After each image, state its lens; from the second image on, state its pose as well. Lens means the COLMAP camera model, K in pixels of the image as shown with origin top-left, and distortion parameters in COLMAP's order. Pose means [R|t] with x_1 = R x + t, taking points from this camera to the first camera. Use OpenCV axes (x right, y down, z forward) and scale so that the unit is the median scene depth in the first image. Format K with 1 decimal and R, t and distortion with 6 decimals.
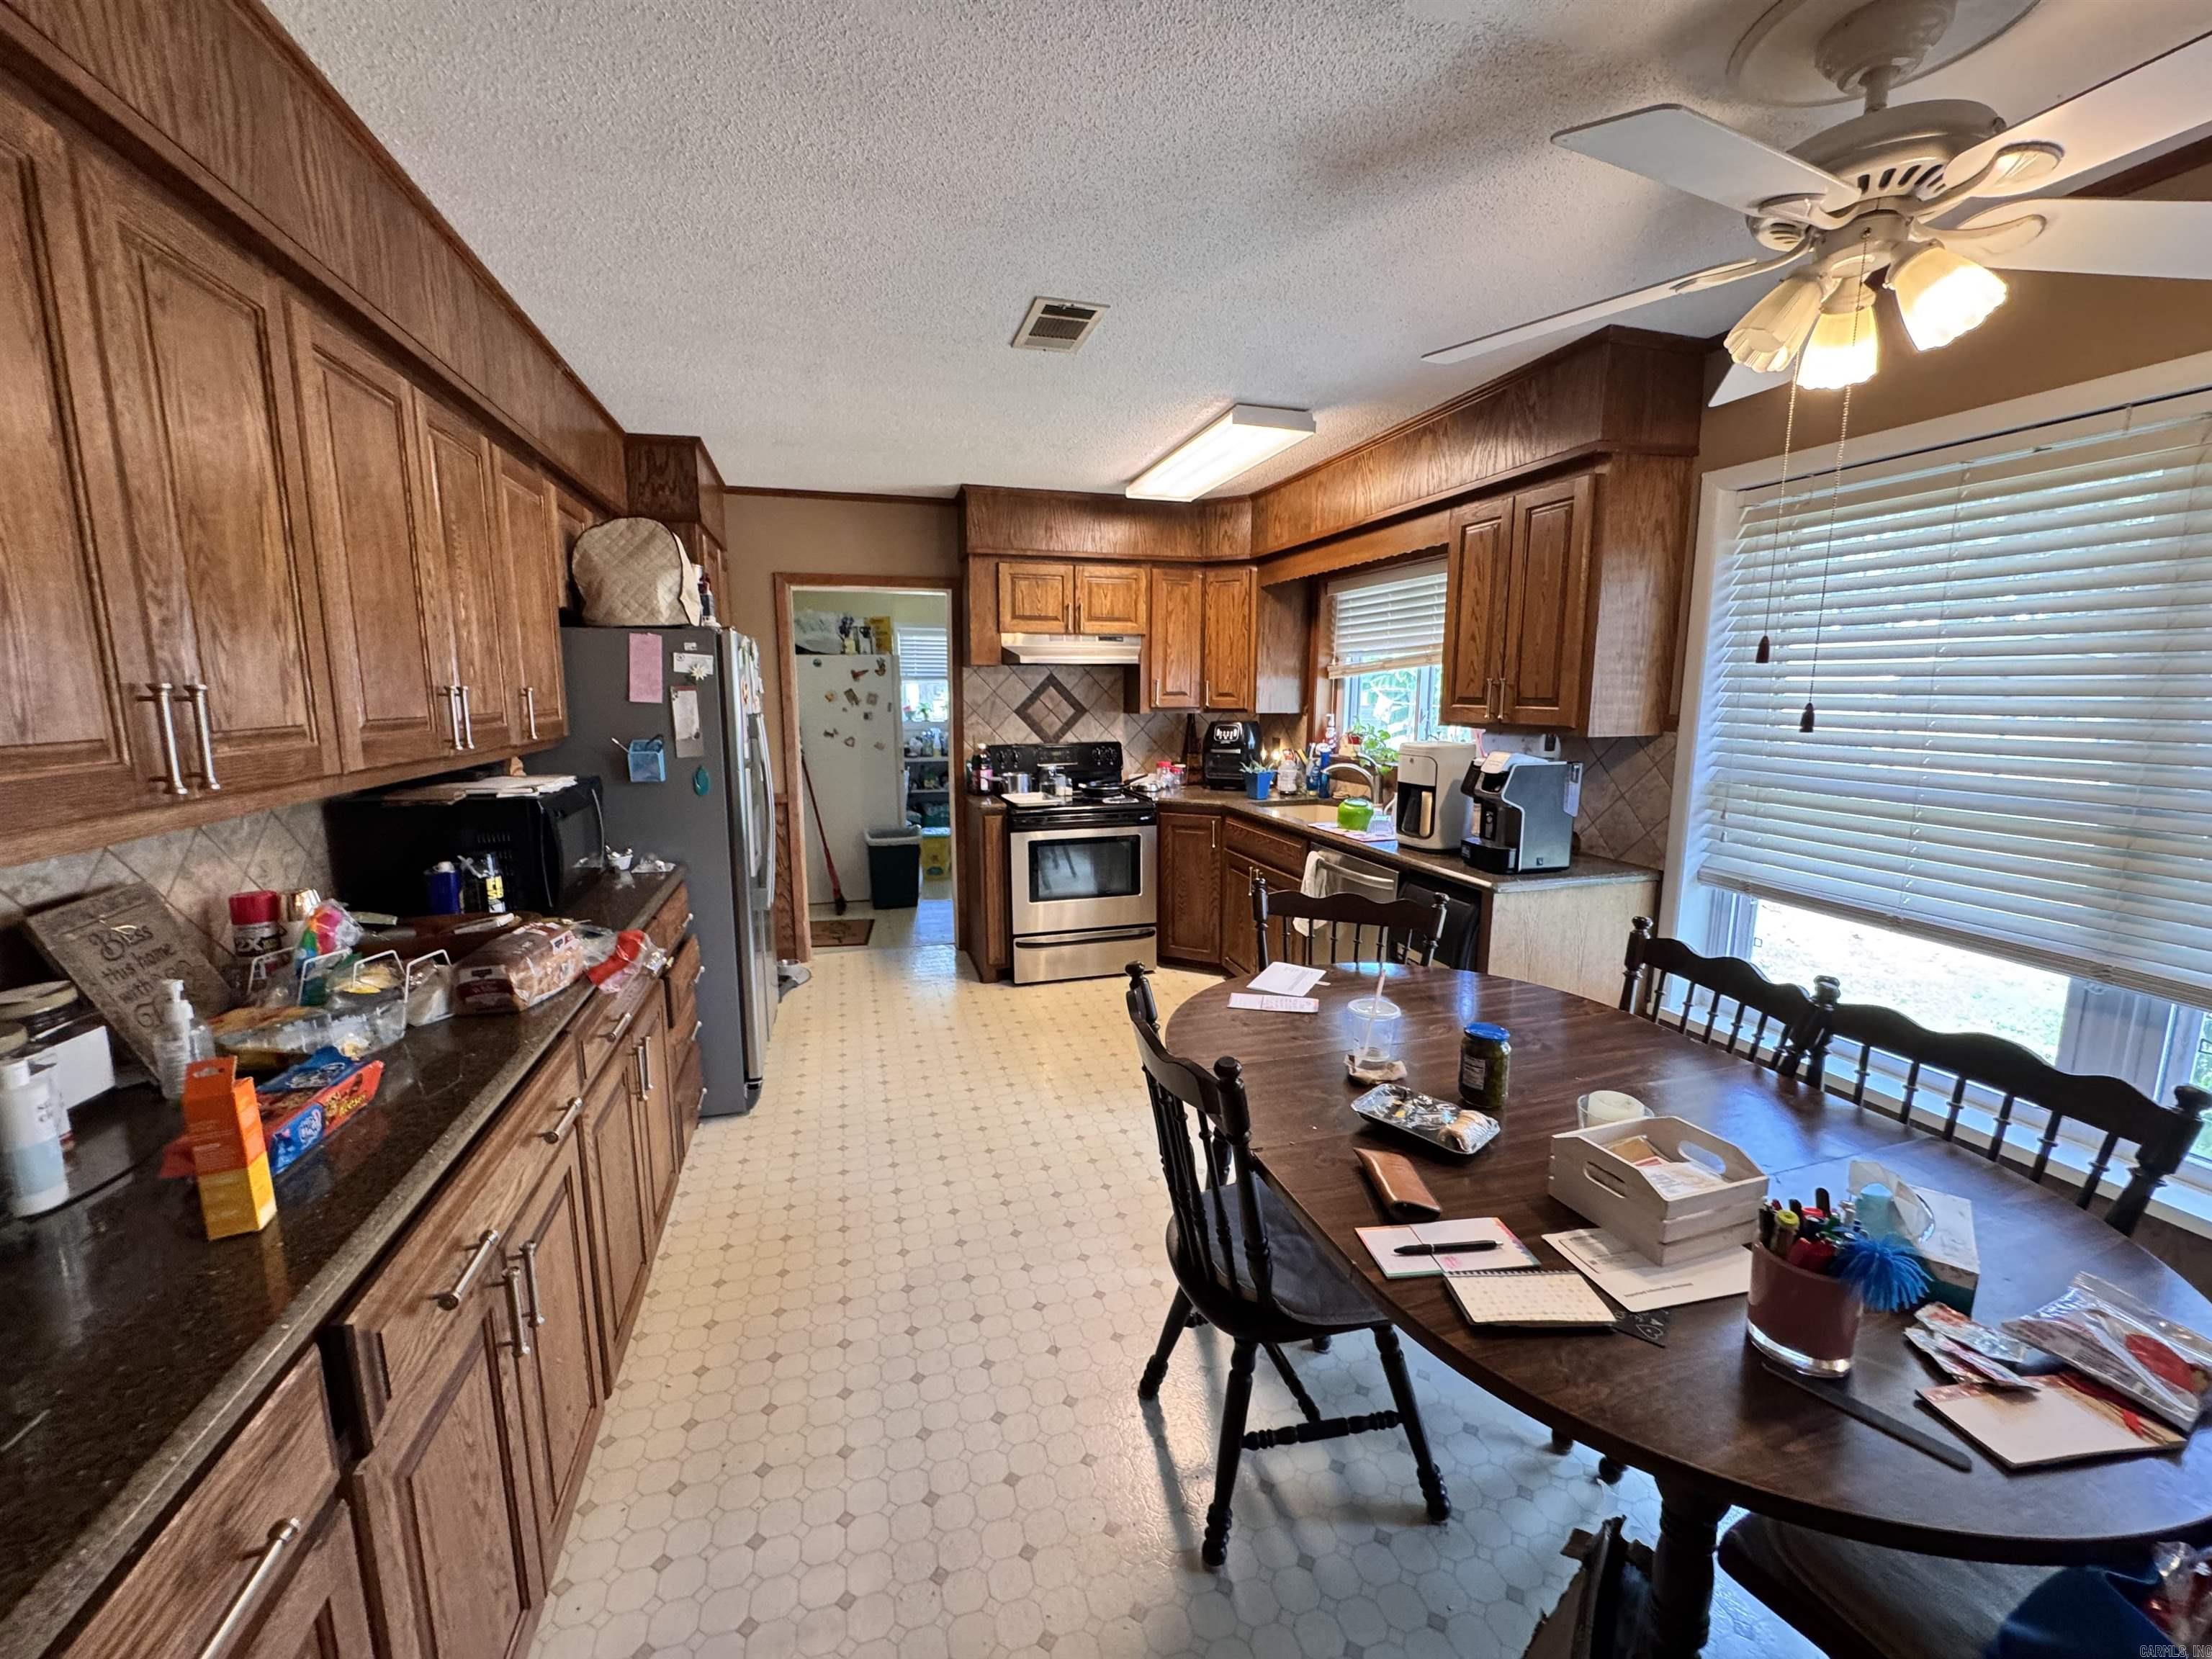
lens RADIAL K [[890.6, 0, 1097.9], [0, 890.6, 828.1], [0, 0, 1]] dist [-0.001169, -0.001100]
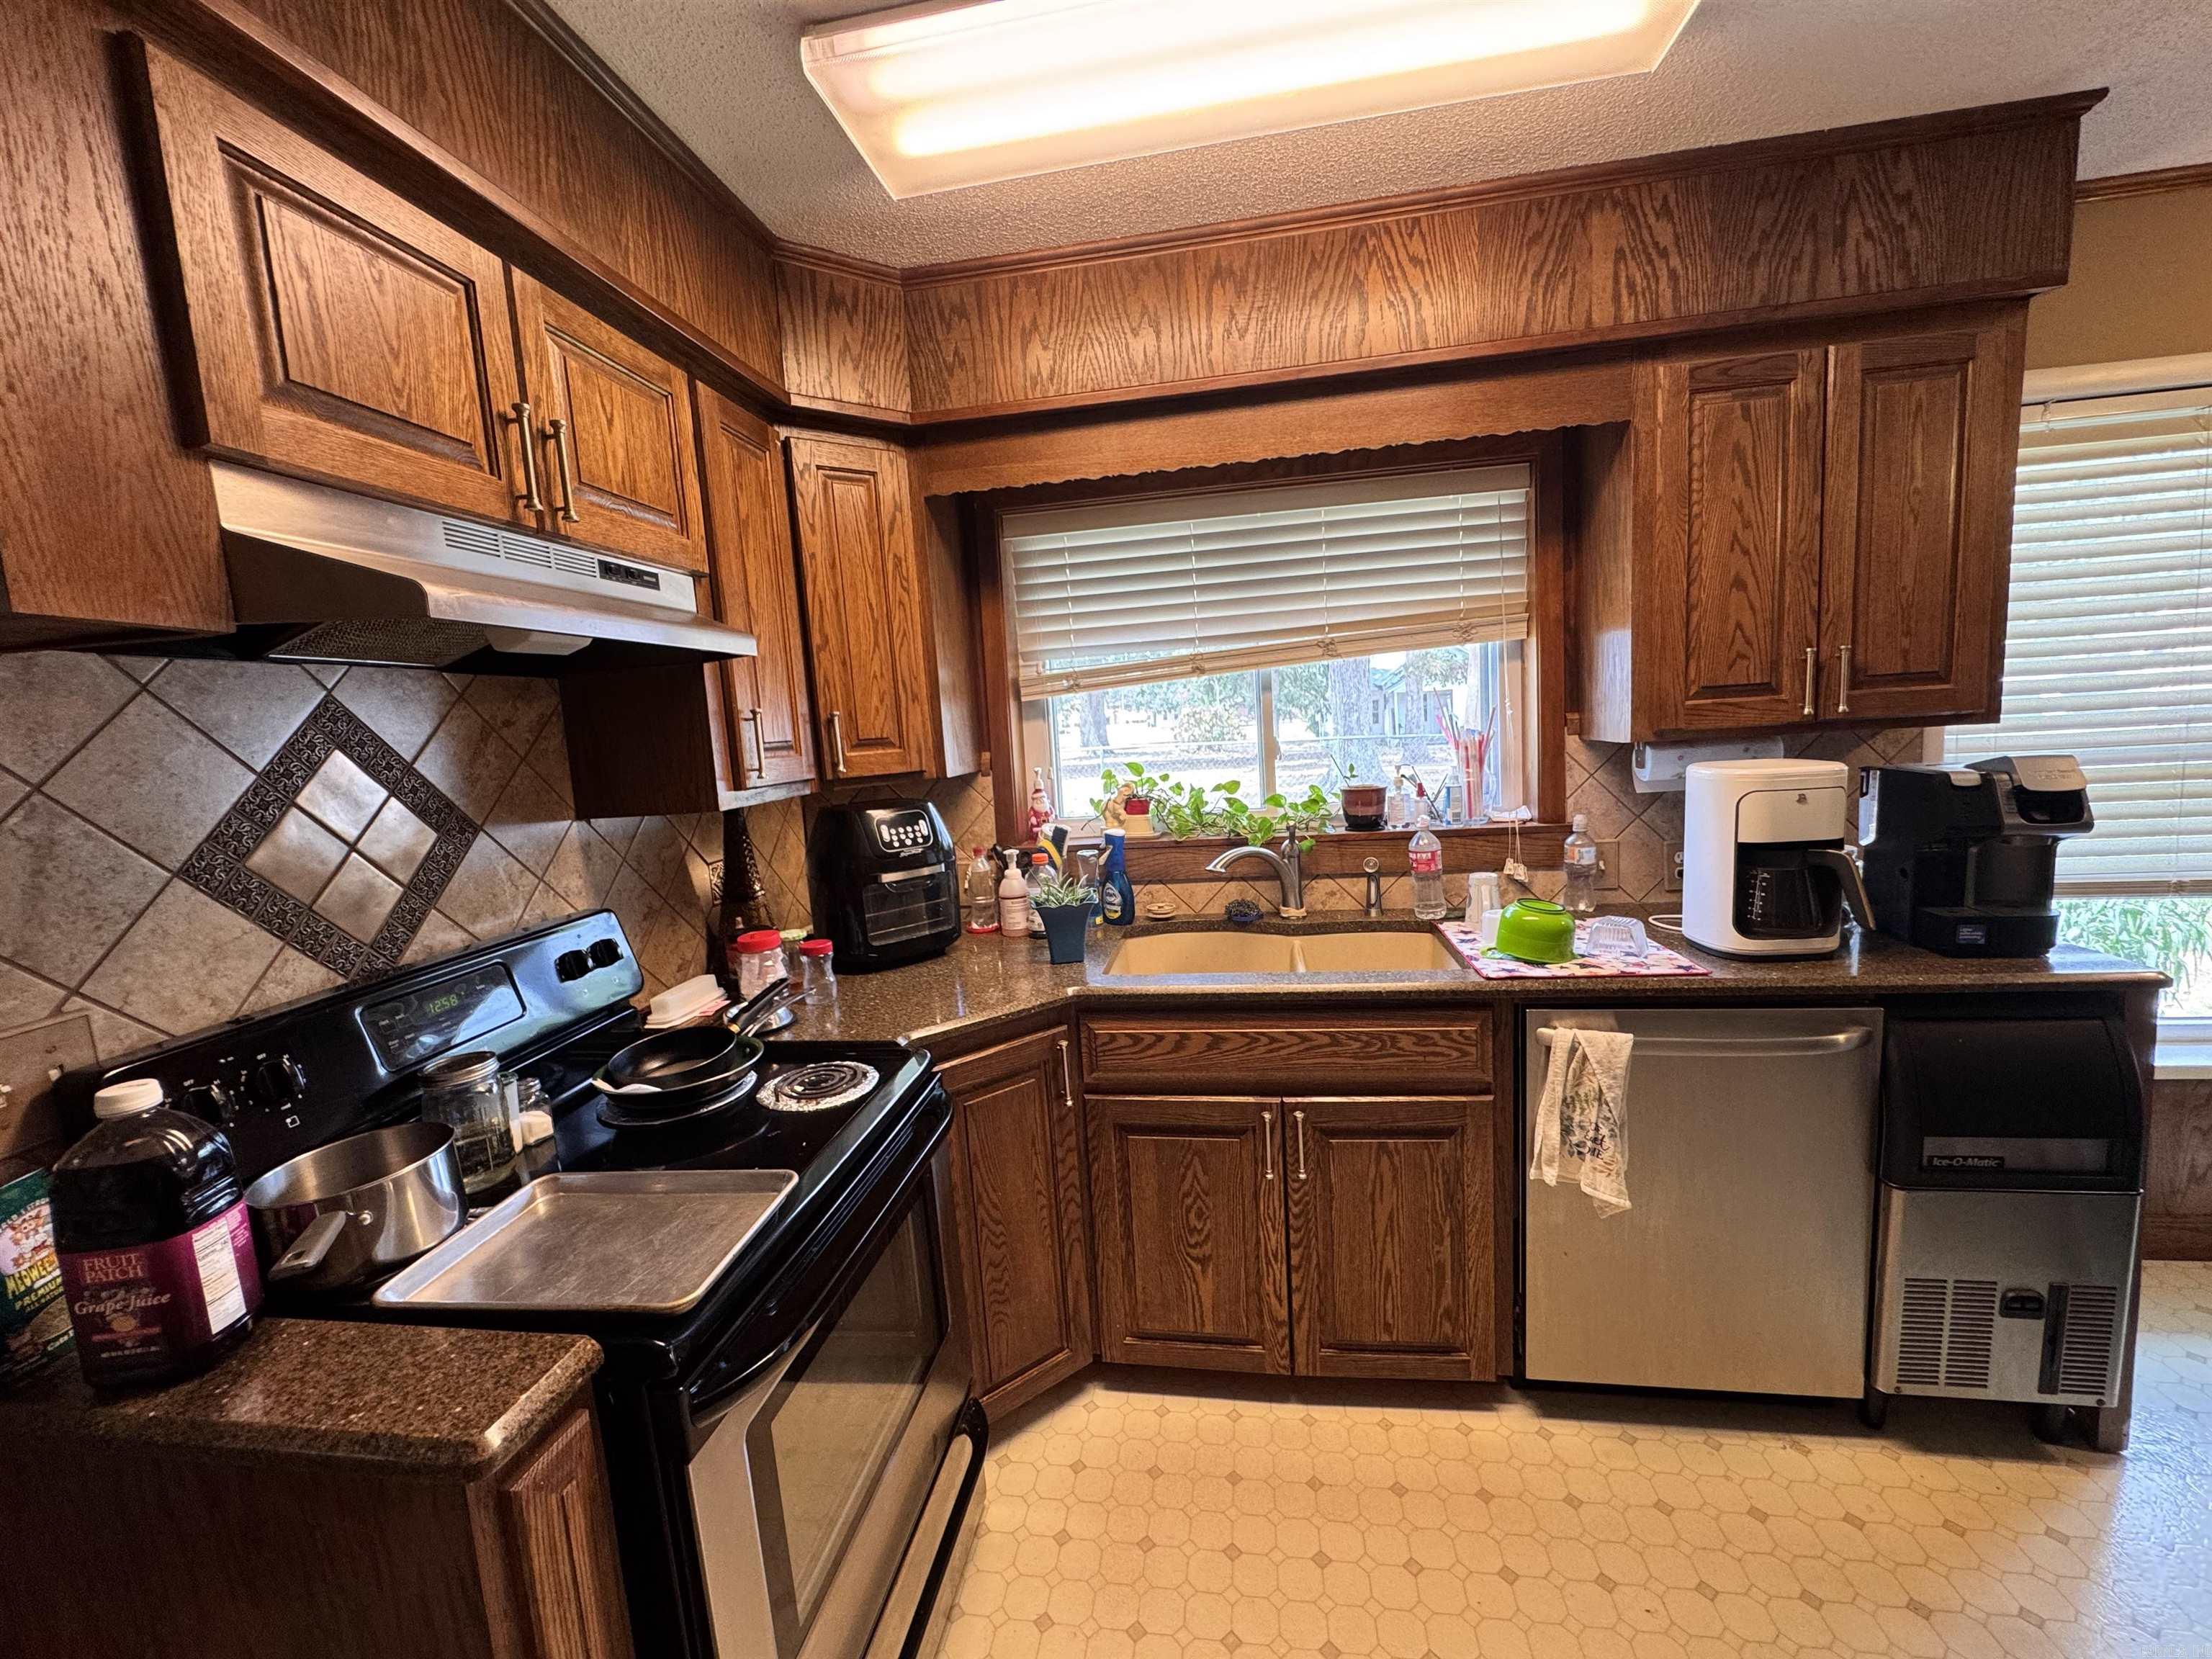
lens RADIAL K [[890.6, 0, 1097.9], [0, 890.6, 828.1], [0, 0, 1]] dist [-0.001169, -0.001100]
pose [[0.416182, -0.133408, 0.899441, -0.204148], [0.205736, 0.977341, 0.049766, -0.115174], [-0.885700, 0.164335, 0.434199, 0.766998]]
